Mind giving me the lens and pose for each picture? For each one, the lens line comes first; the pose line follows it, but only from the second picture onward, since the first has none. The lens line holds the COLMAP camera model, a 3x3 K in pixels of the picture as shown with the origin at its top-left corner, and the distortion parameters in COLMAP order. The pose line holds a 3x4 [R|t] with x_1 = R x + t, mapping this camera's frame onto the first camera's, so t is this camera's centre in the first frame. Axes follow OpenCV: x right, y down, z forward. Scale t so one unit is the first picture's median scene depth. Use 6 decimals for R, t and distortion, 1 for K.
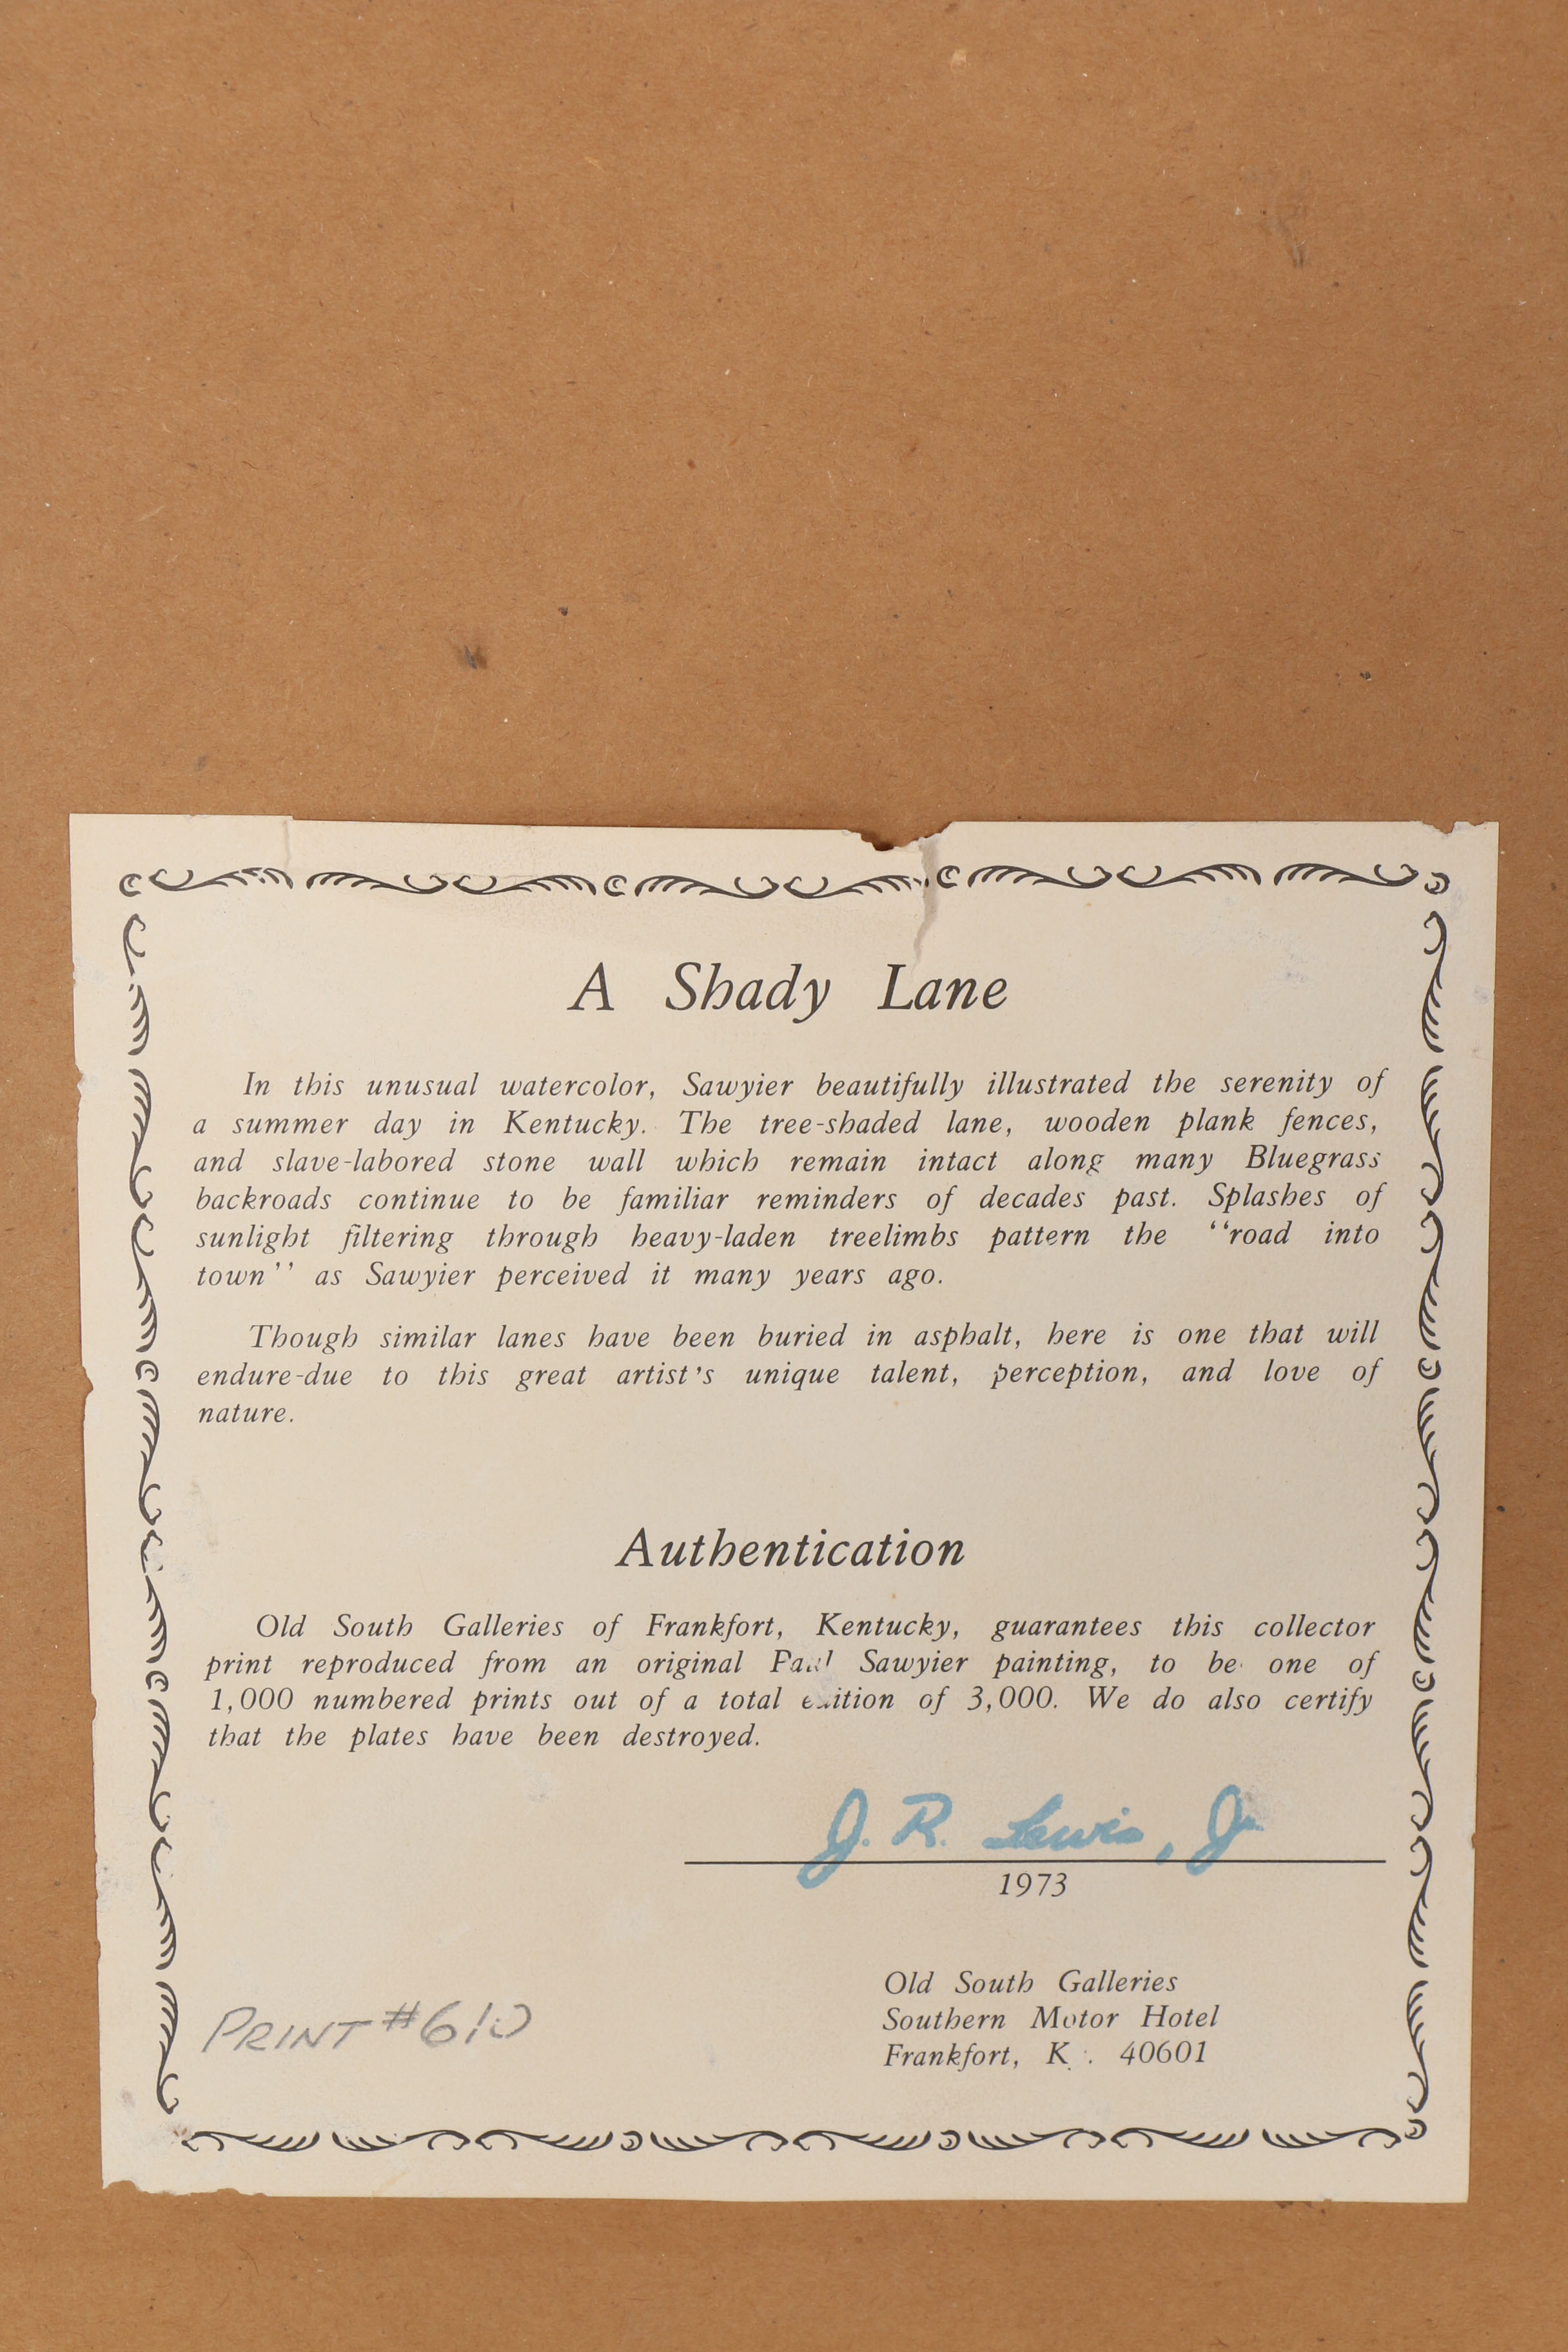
lens RADIAL K [[5019.1, 0, 786.4], [0, 5019.1, 1178.8], [0, 0, 1]] dist [0.178121, 0.000000]
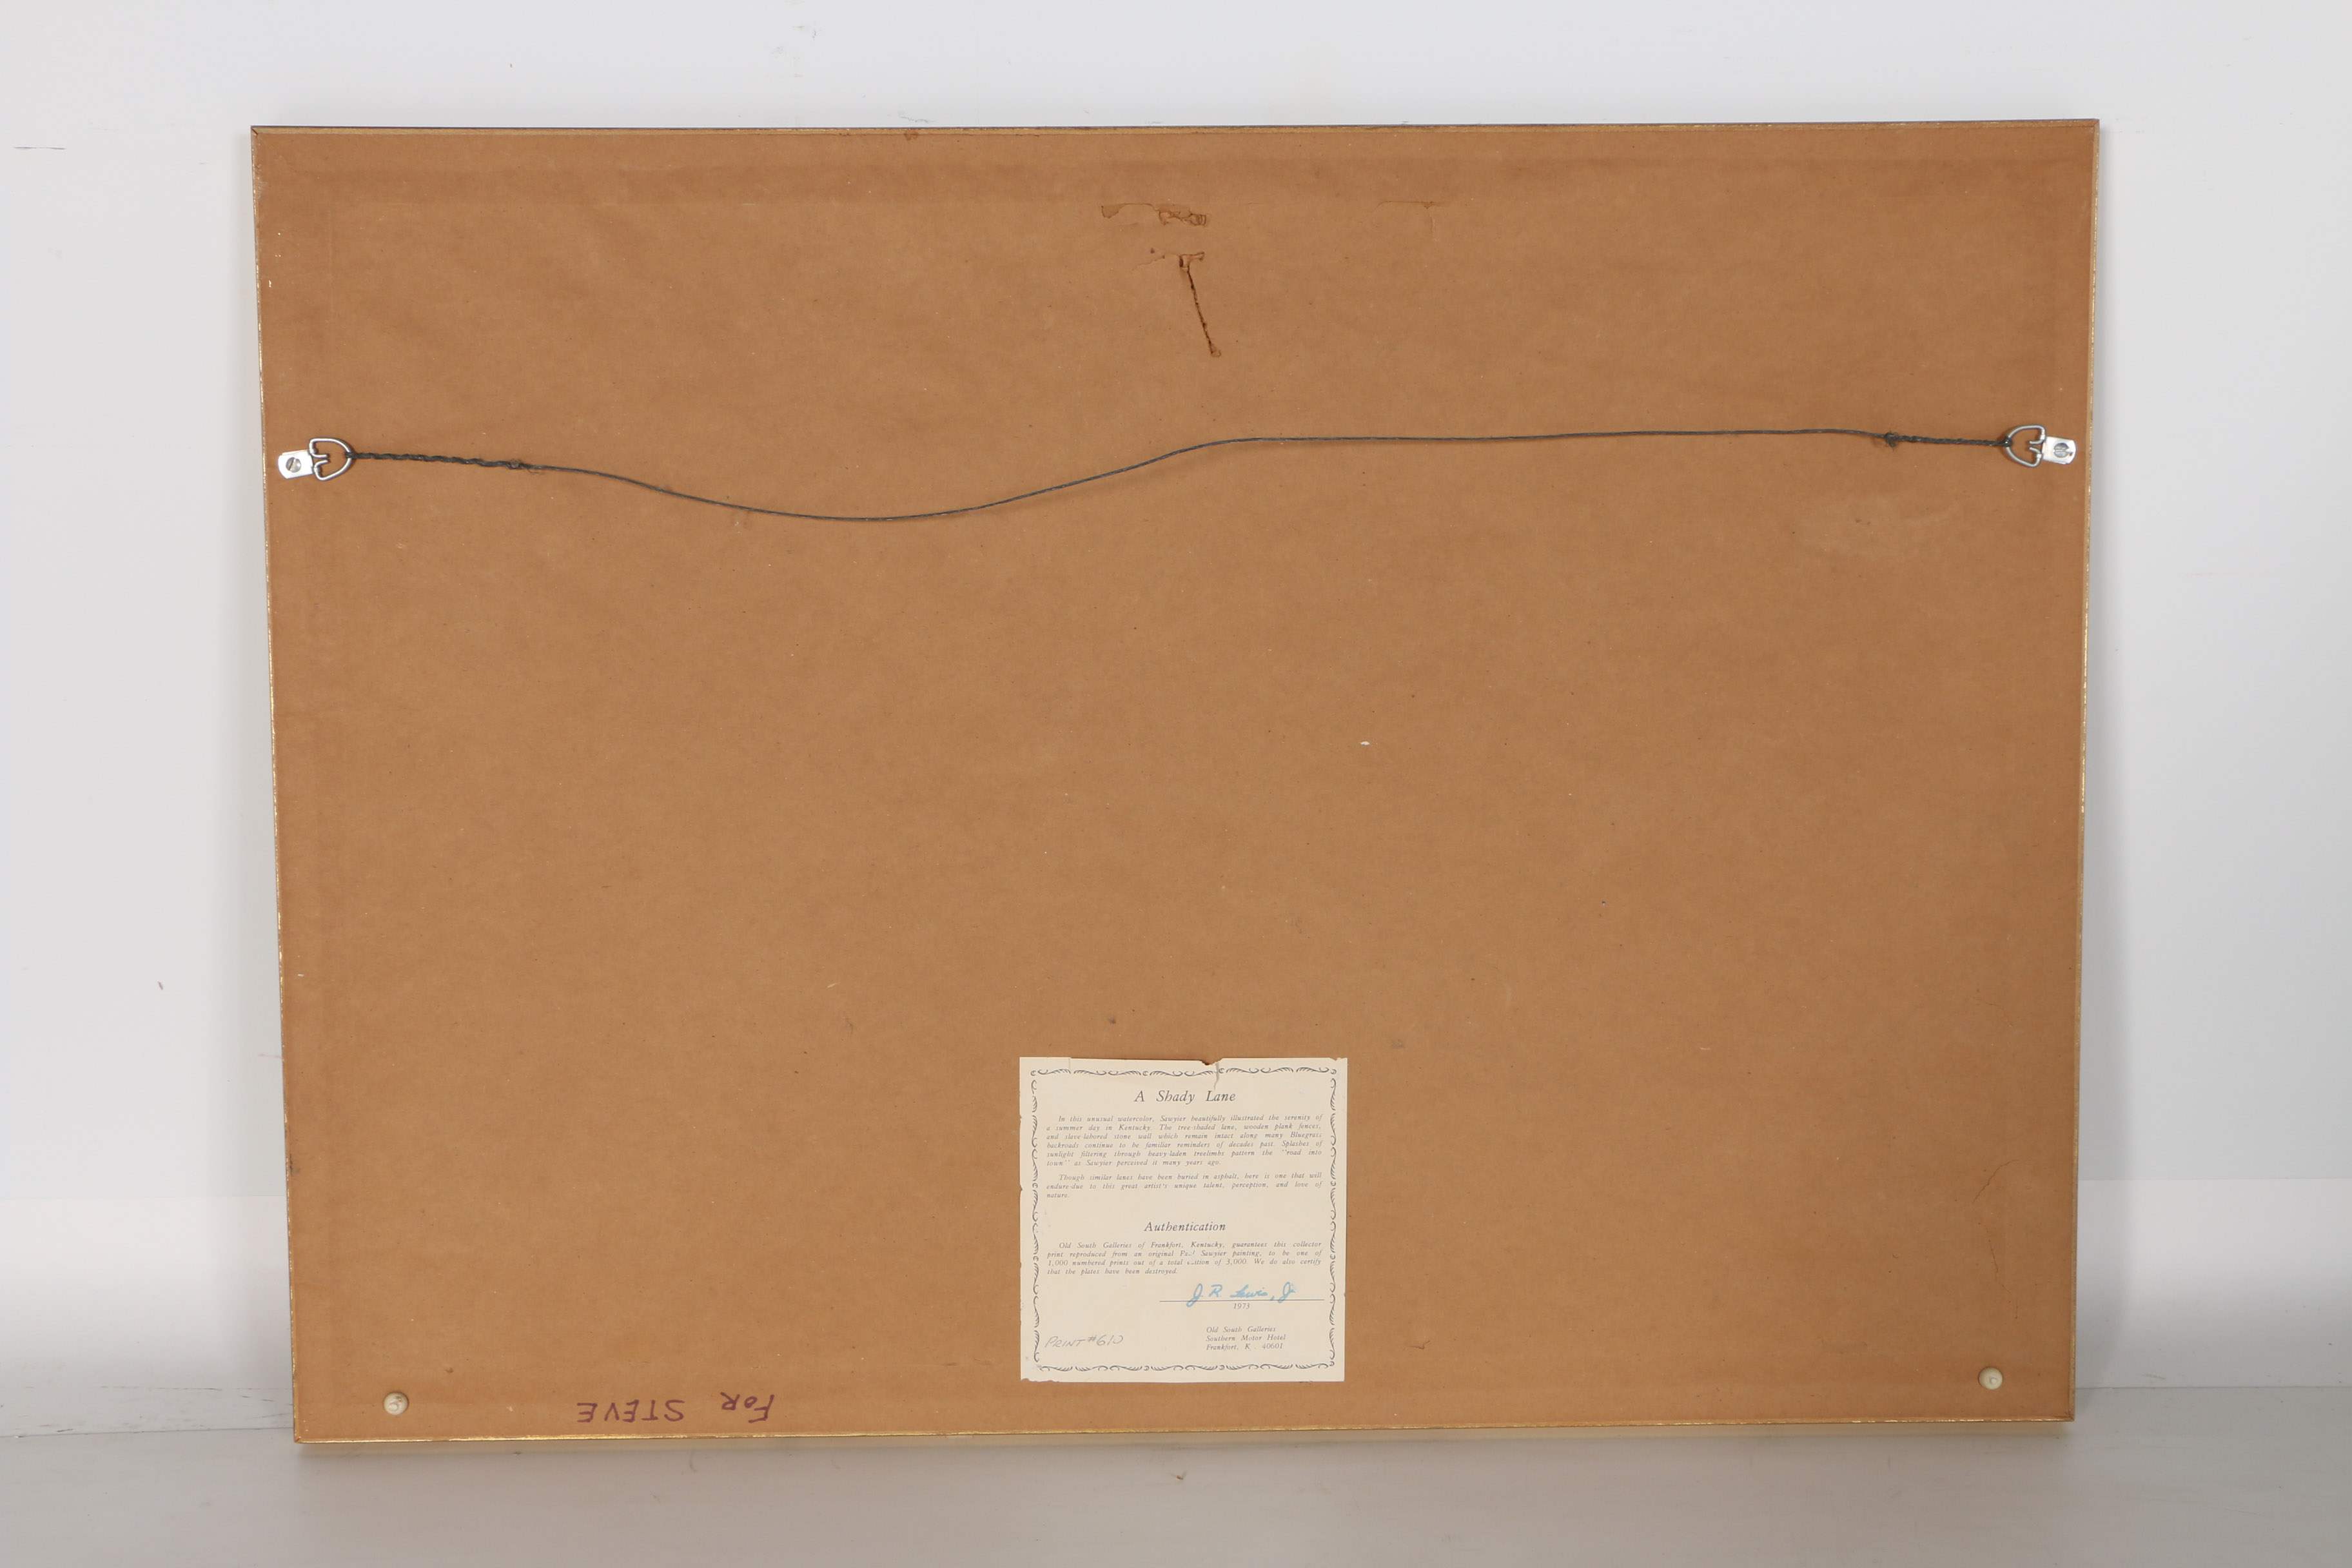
lens RADIAL K [[3154.3, 0, 1169.2], [0, 3154.3, 785.8], [0, 0, 1]] dist [0.020635, 0.000000]
pose [[0.999423, -0.000659, 0.033966, -0.104099], [0.002994, 0.997630, -0.068735, -0.116681], [-0.033841, 0.068797, 0.997057, -1.711860]]
